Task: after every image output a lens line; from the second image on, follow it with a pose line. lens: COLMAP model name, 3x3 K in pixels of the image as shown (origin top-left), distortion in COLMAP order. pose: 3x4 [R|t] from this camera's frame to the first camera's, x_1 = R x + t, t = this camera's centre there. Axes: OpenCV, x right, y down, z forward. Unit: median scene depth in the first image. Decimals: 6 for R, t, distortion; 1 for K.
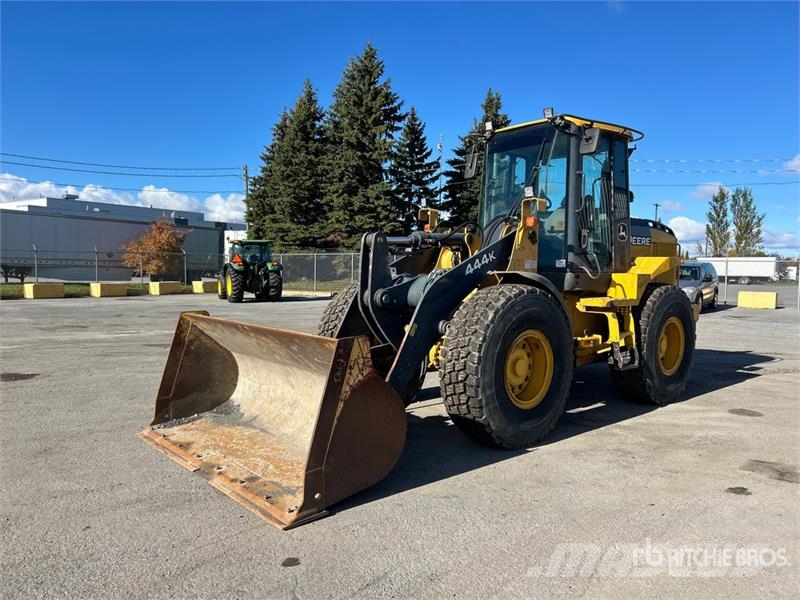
lens RADIAL K [[604.7, 0, 396.5], [0, 604.7, 305.0], [0, 0, 1]] dist [0.067514, -0.080875]
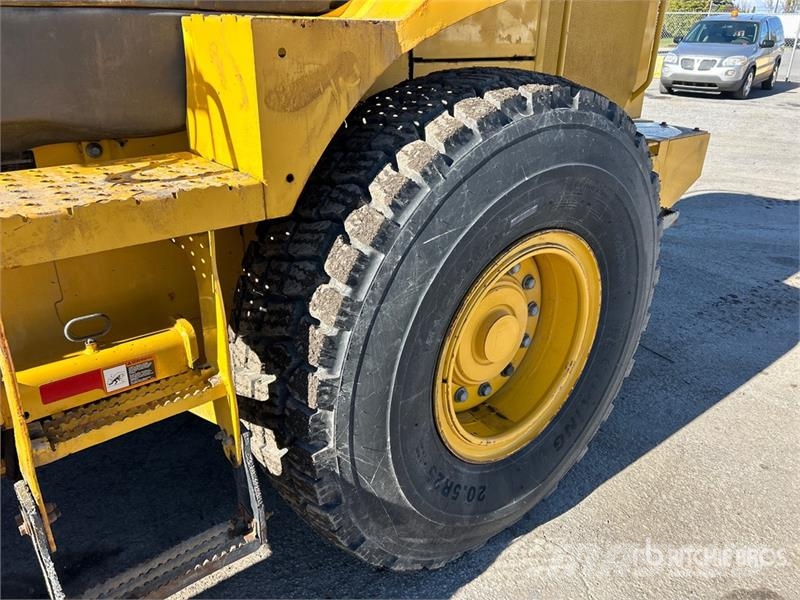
lens RADIAL K [[604.7, 0, 396.5], [0, 604.7, 305.0], [0, 0, 1]] dist [0.067514, -0.080875]
pose [[0.999023, 0.013793, -0.041992, 0.144467], [0.001943, 0.935437, 0.353487, -0.012521], [0.044156, -0.353223, 0.934496, 0.275028]]
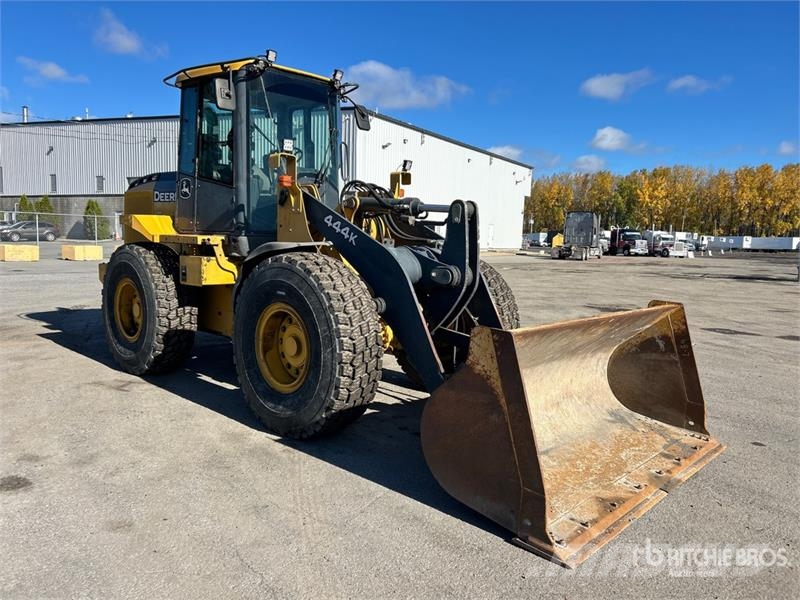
lens RADIAL K [[604.7, 0, 396.5], [0, 604.7, 305.0], [0, 0, 1]] dist [0.067514, -0.080875]
pose [[-0.097097, -0.136682, 0.985845, -0.247312], [0.035645, 0.989412, 0.140687, -0.026544], [-0.994636, 0.048800, -0.091197, 0.323974]]
